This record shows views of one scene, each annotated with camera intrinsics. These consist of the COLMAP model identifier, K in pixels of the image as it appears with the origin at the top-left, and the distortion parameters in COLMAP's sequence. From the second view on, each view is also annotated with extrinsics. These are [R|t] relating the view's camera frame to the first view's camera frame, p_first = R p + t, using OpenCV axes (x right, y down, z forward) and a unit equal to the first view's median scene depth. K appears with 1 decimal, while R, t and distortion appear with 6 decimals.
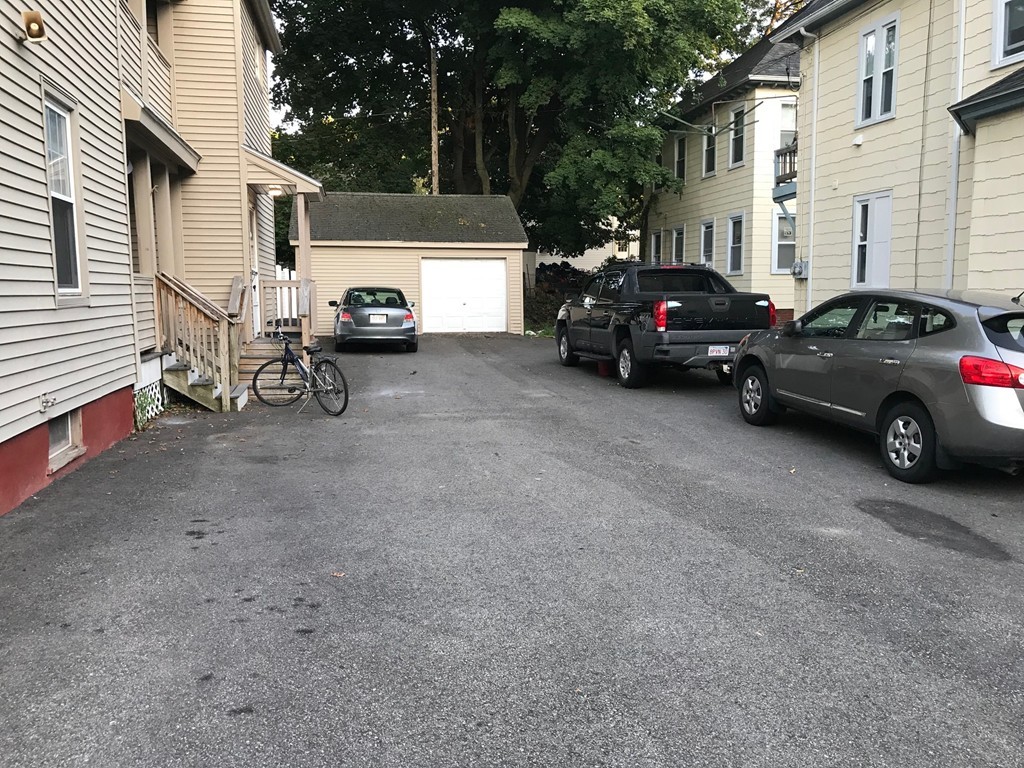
lens RADIAL K [[840.3, 0, 515.2], [0, 840.3, 385.2], [0, 0, 1]] dist [0.045930, -0.063905]
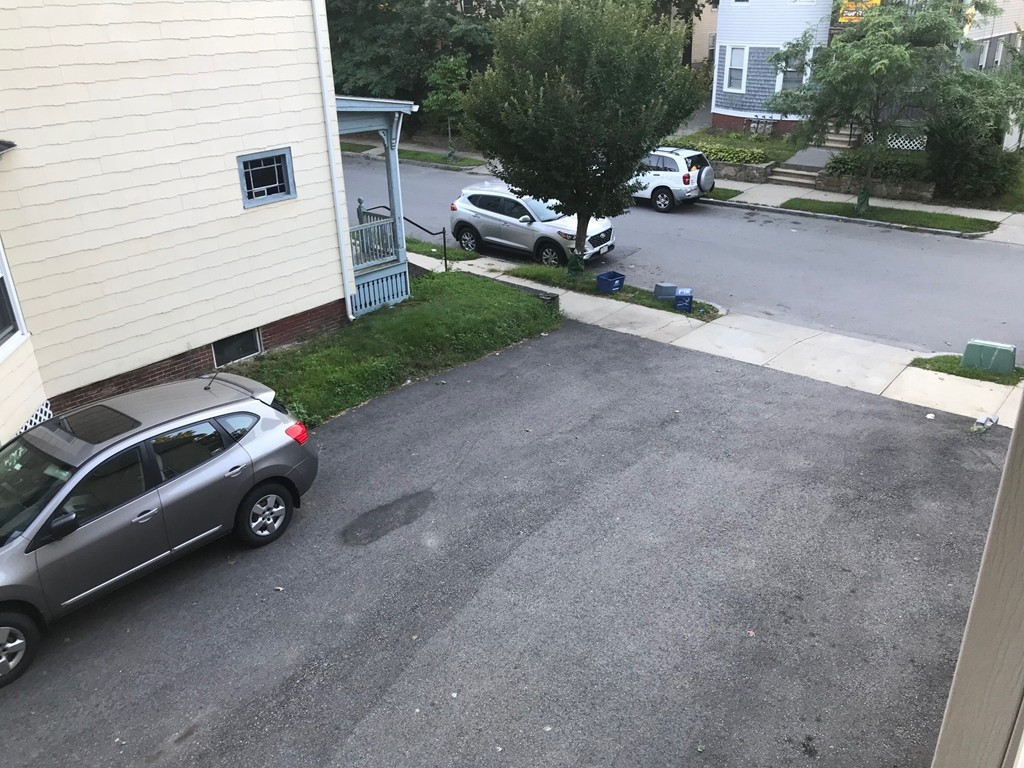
lens RADIAL K [[840.3, 0, 514.7], [0, 840.3, 378.3], [0, 0, 1]] dist [0.045930, -0.063905]
pose [[-0.638454, -0.306717, 0.705904, -0.546456], [0.107468, 0.872653, 0.476369, -0.612782], [-0.762120, 0.380002, -0.524187, 1.198347]]
